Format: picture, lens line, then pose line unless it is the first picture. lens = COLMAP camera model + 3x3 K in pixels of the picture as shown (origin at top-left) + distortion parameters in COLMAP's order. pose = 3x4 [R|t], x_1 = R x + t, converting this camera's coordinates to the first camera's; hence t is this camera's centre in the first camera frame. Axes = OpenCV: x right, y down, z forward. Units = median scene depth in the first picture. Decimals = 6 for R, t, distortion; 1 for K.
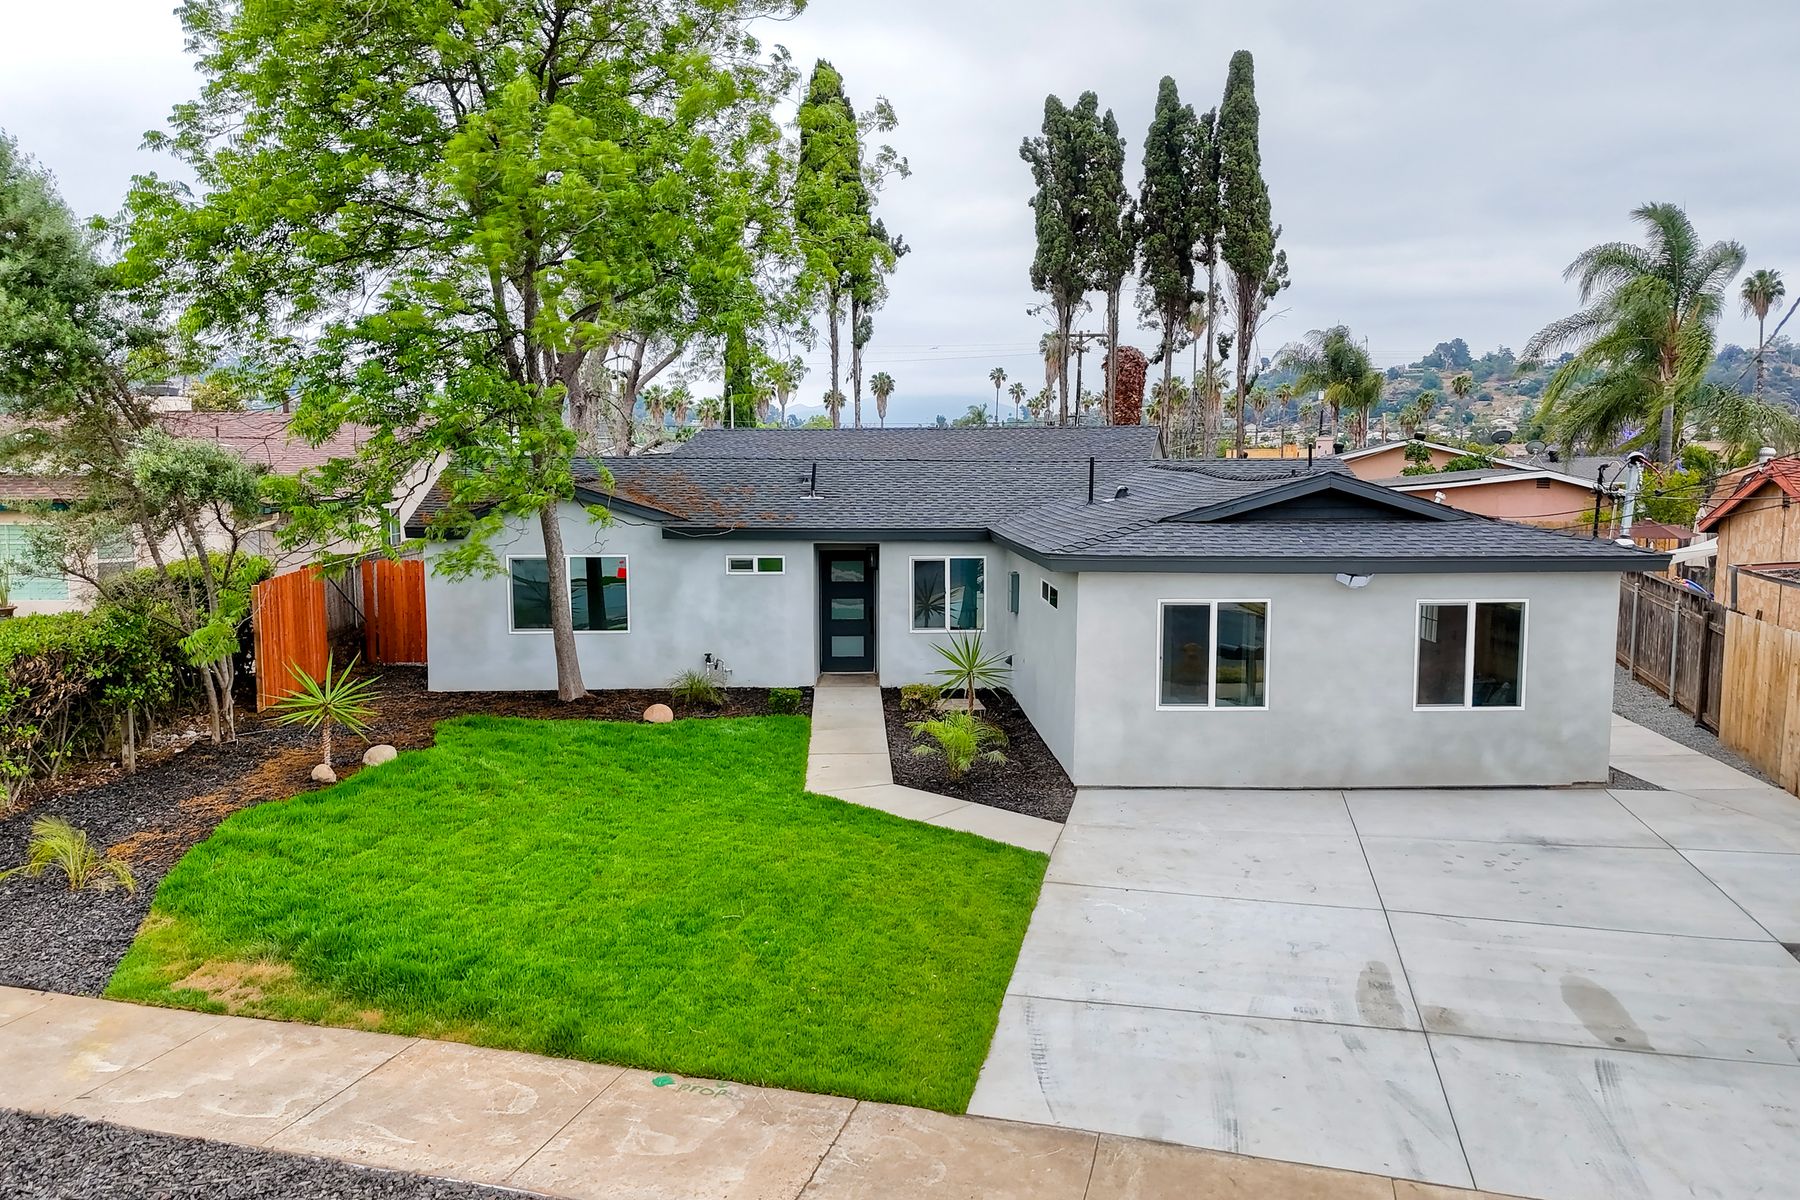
lens RADIAL K [[1353.3, 0, 900.0], [0, 1353.3, 600.0], [0, 0, 1]] dist [0.061896, -0.045862]
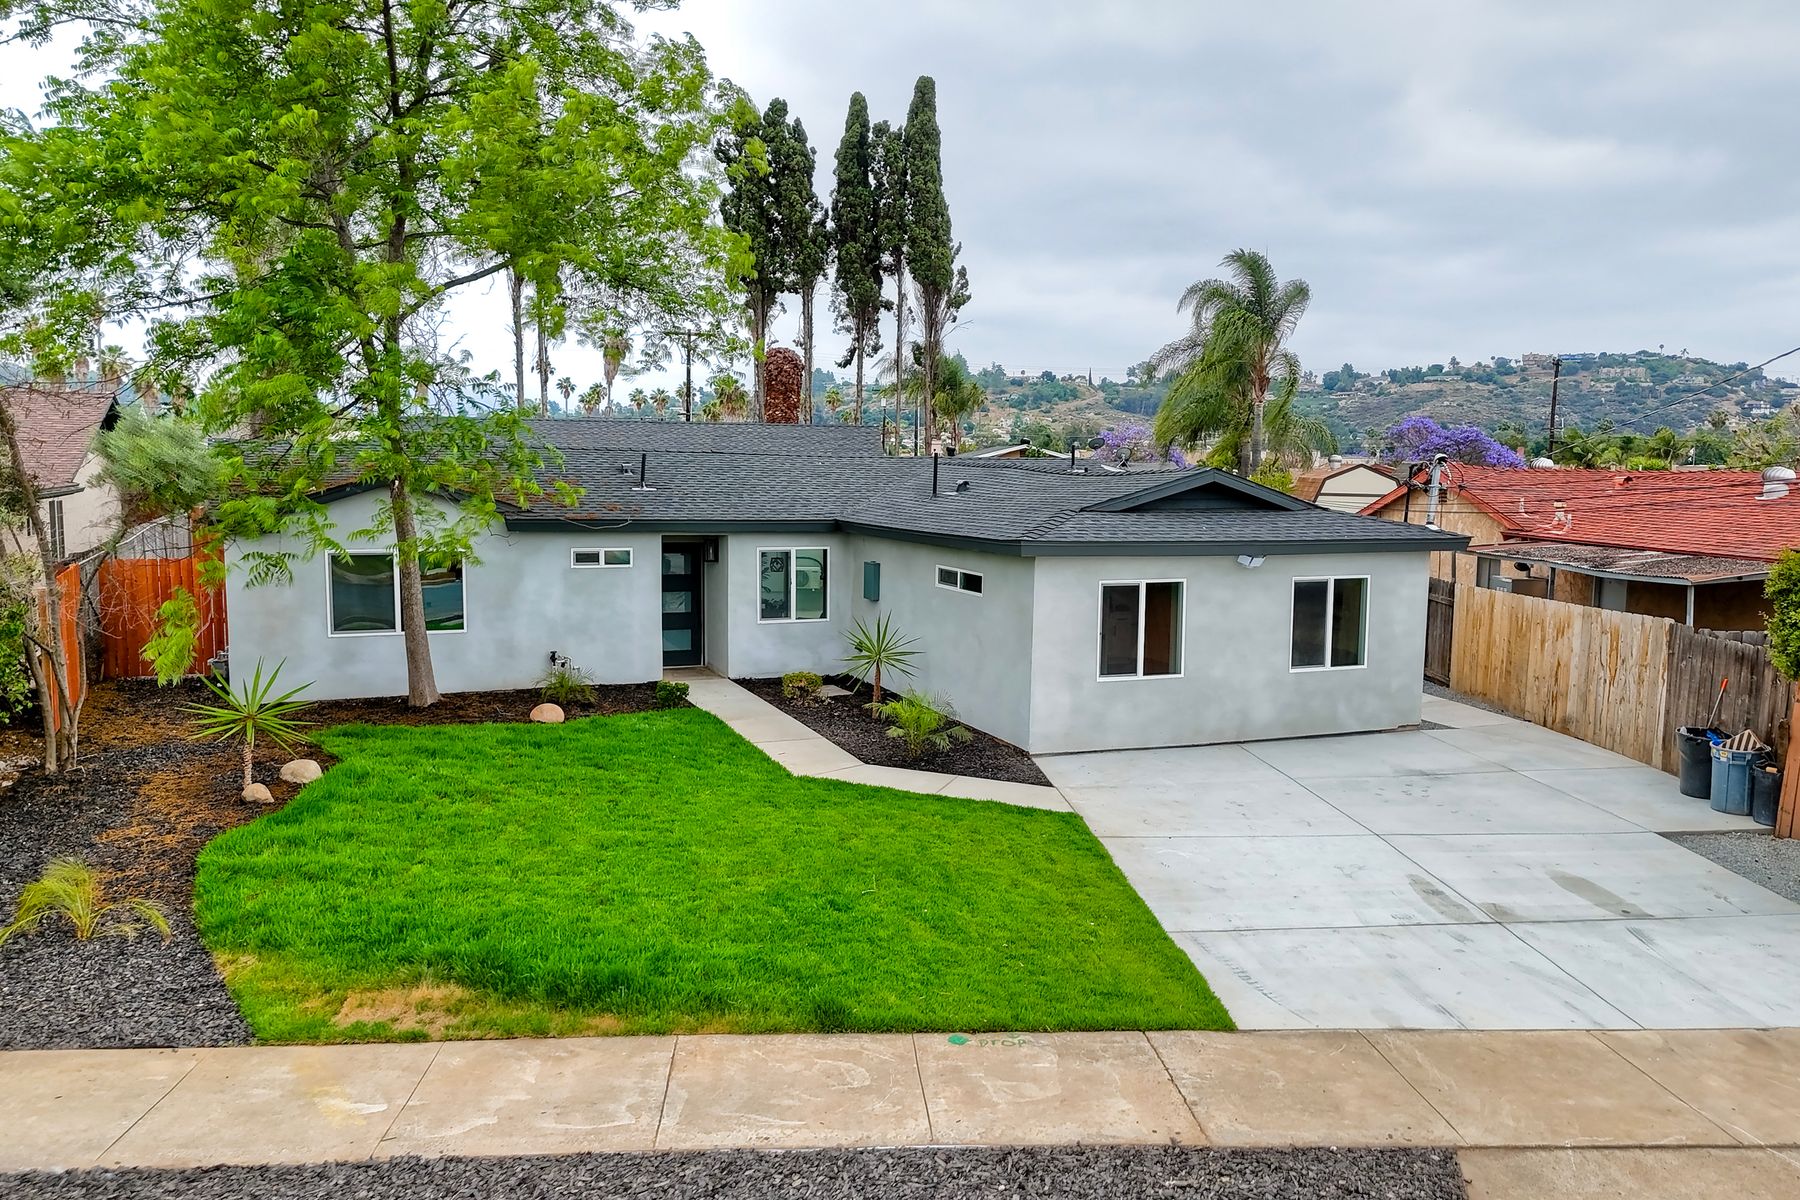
lens RADIAL K [[1343.5, 0, 900.0], [0, 1343.5, 600.0], [0, 0, 1]] dist [0.069689, -0.062874]
pose [[0.940264, -0.022915, 0.339674, -0.289581], [0.022638, 0.999732, 0.004777, 0.005401], [-0.339693, 0.003198, 0.940531, 0.021368]]
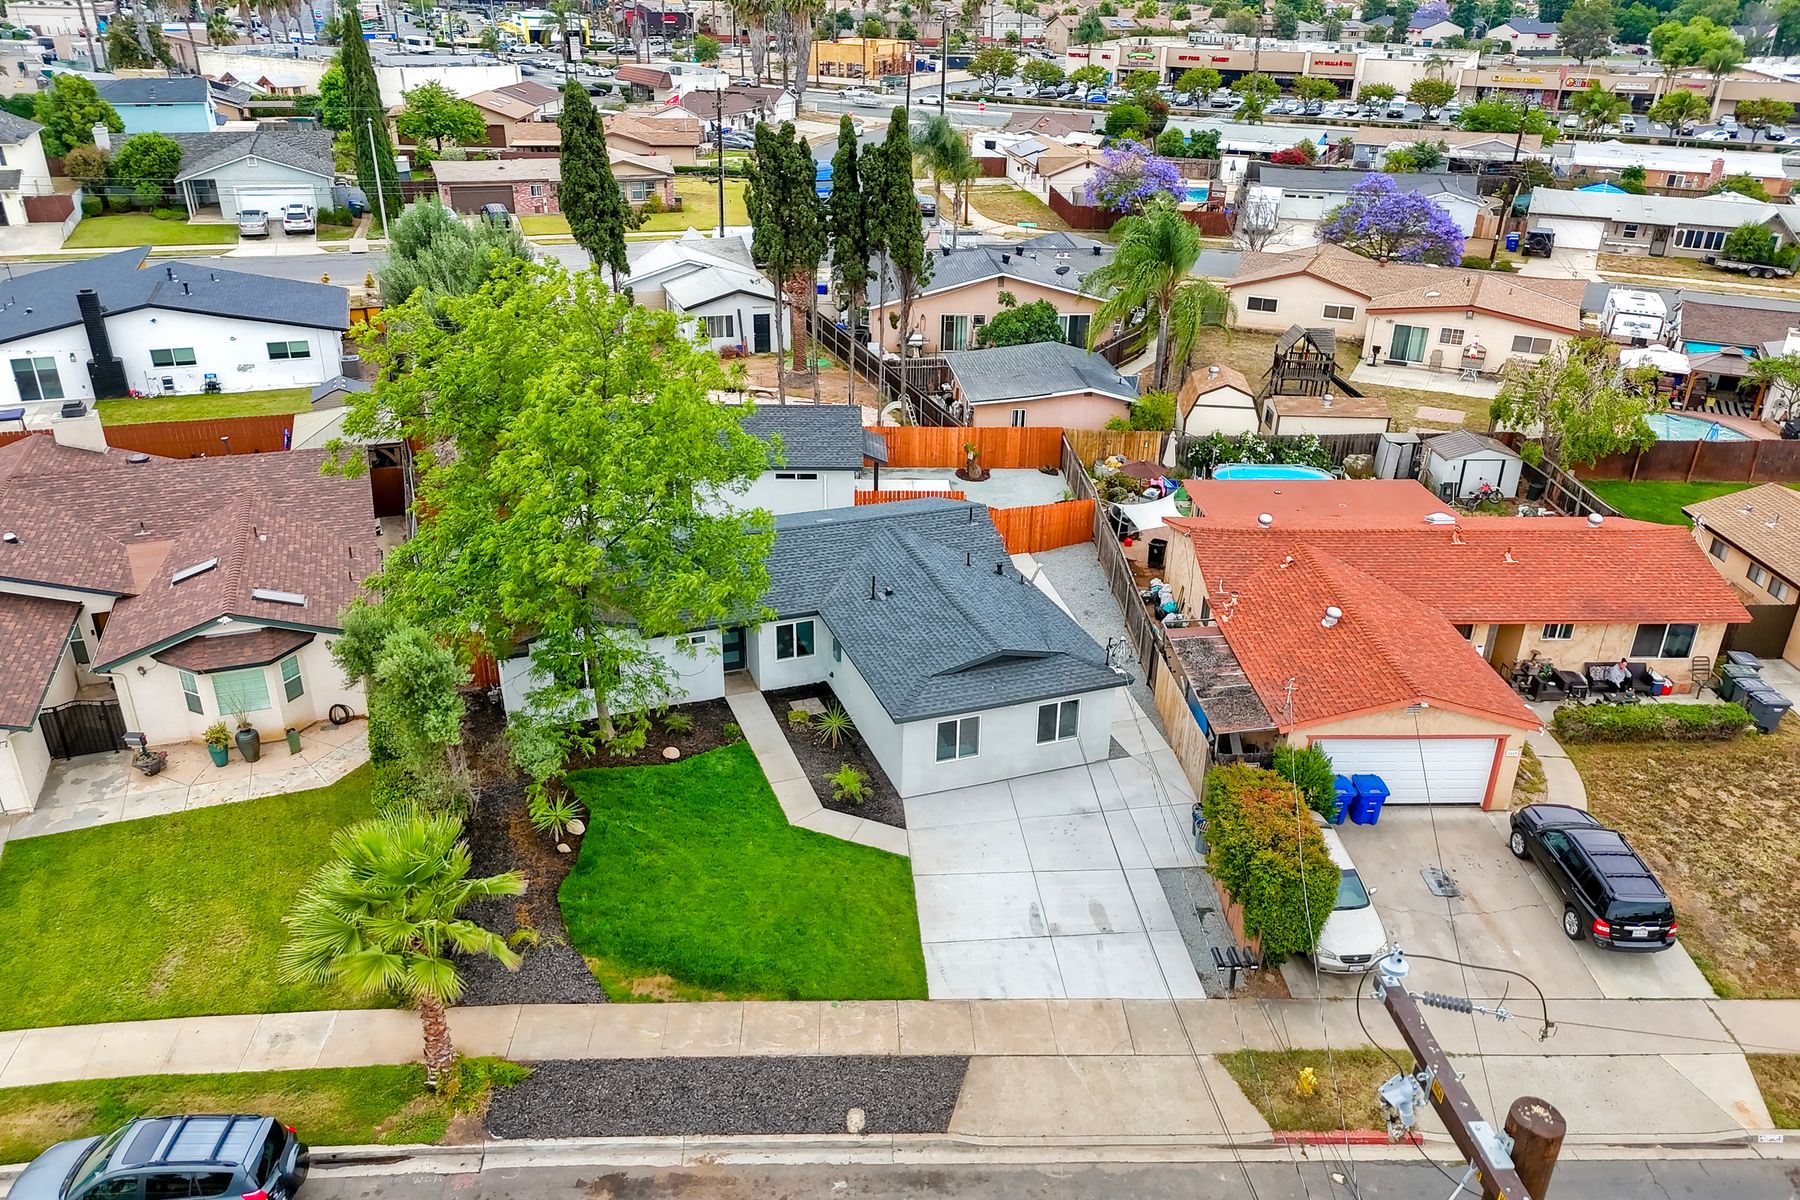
lens RADIAL K [[1343.5, 0, 900.0], [0, 1343.5, 600.0], [0, 0, 1]] dist [0.069689, -0.062874]
pose [[0.950903, -0.118269, 0.285998, -0.426621], [0.014731, 0.940352, 0.339885, -0.839233], [-0.309137, -0.318985, 0.895926, -0.824124]]
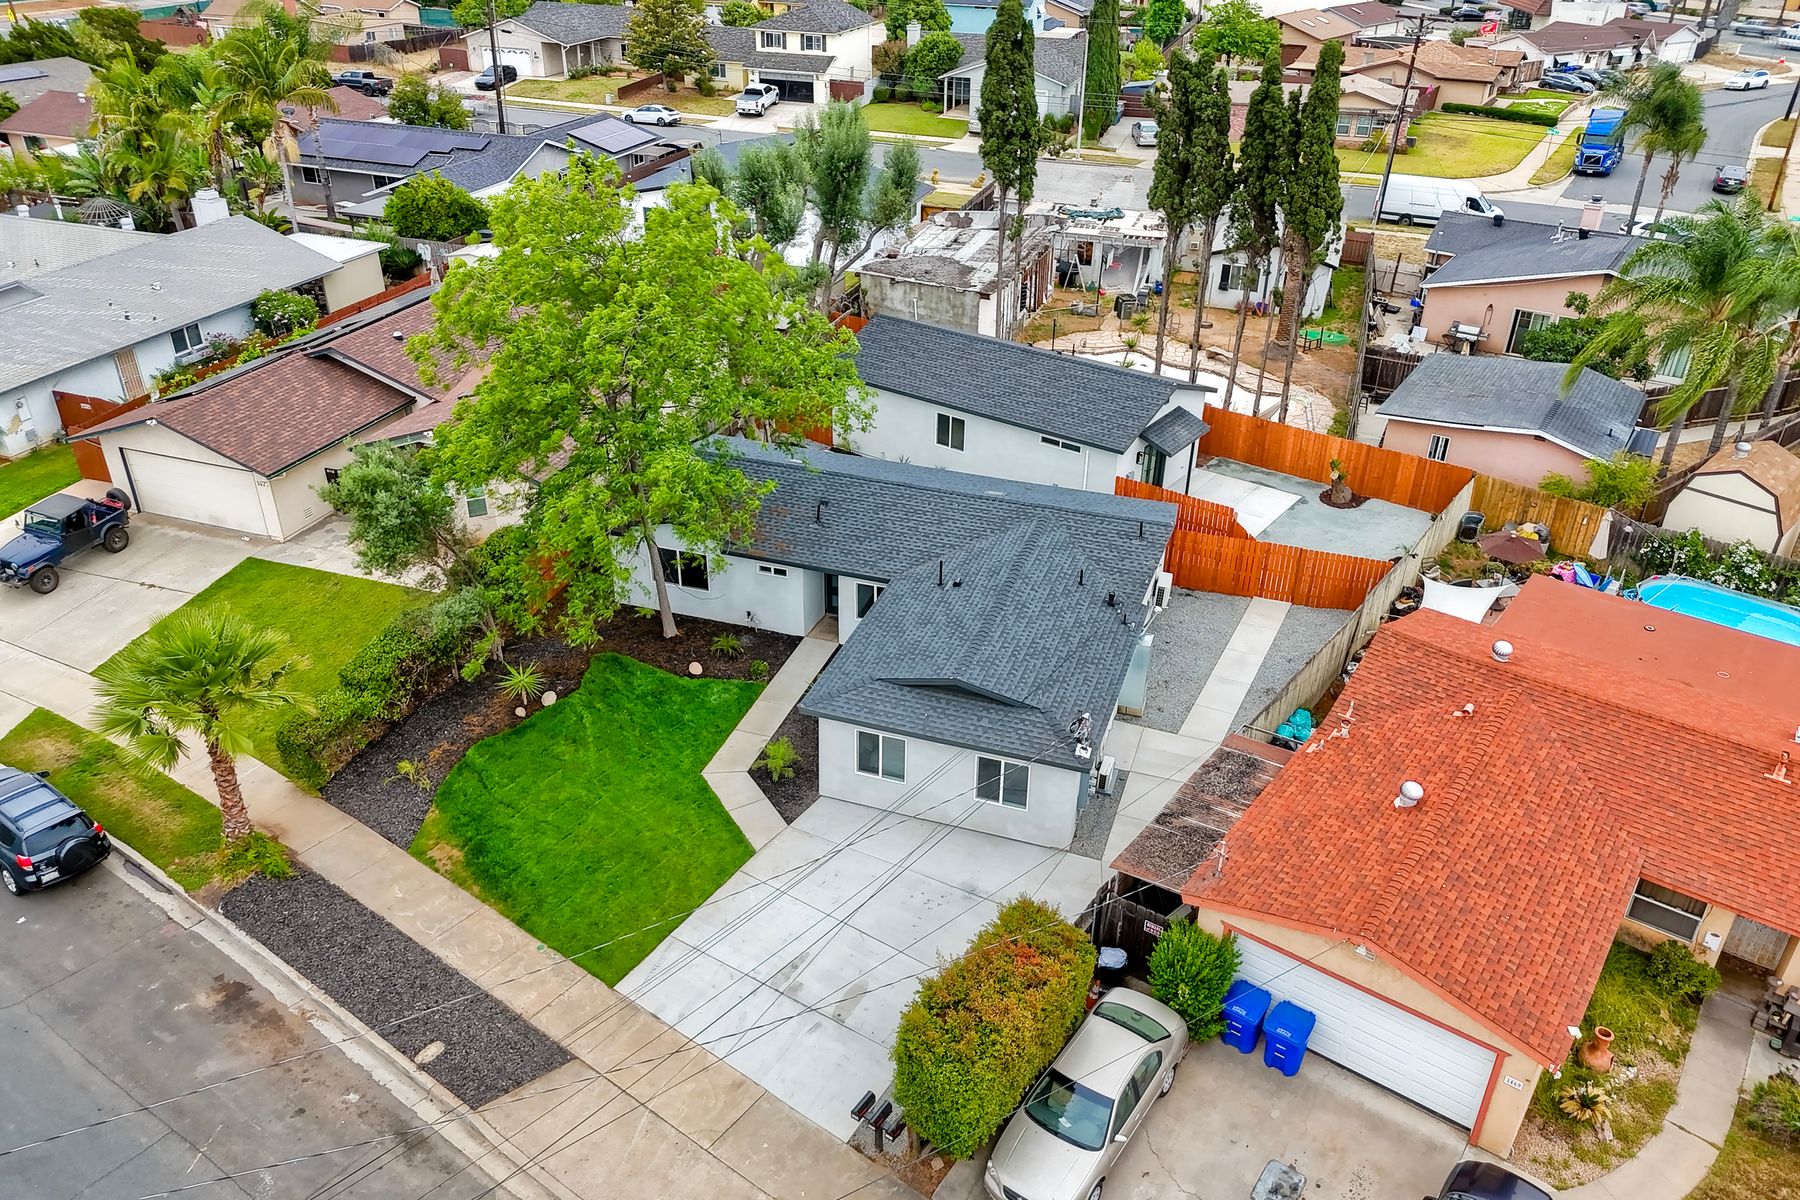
lens RADIAL K [[1328.3, 0, 900.0], [0, 1328.3, 600.0], [0, 0, 1]] dist [0.042889, -0.003590]
pose [[0.934743, 0.186059, -0.302716, 0.716809], [-0.051541, 0.913932, 0.402581, -0.861077], [0.351566, -0.360708, 0.863882, -0.559917]]
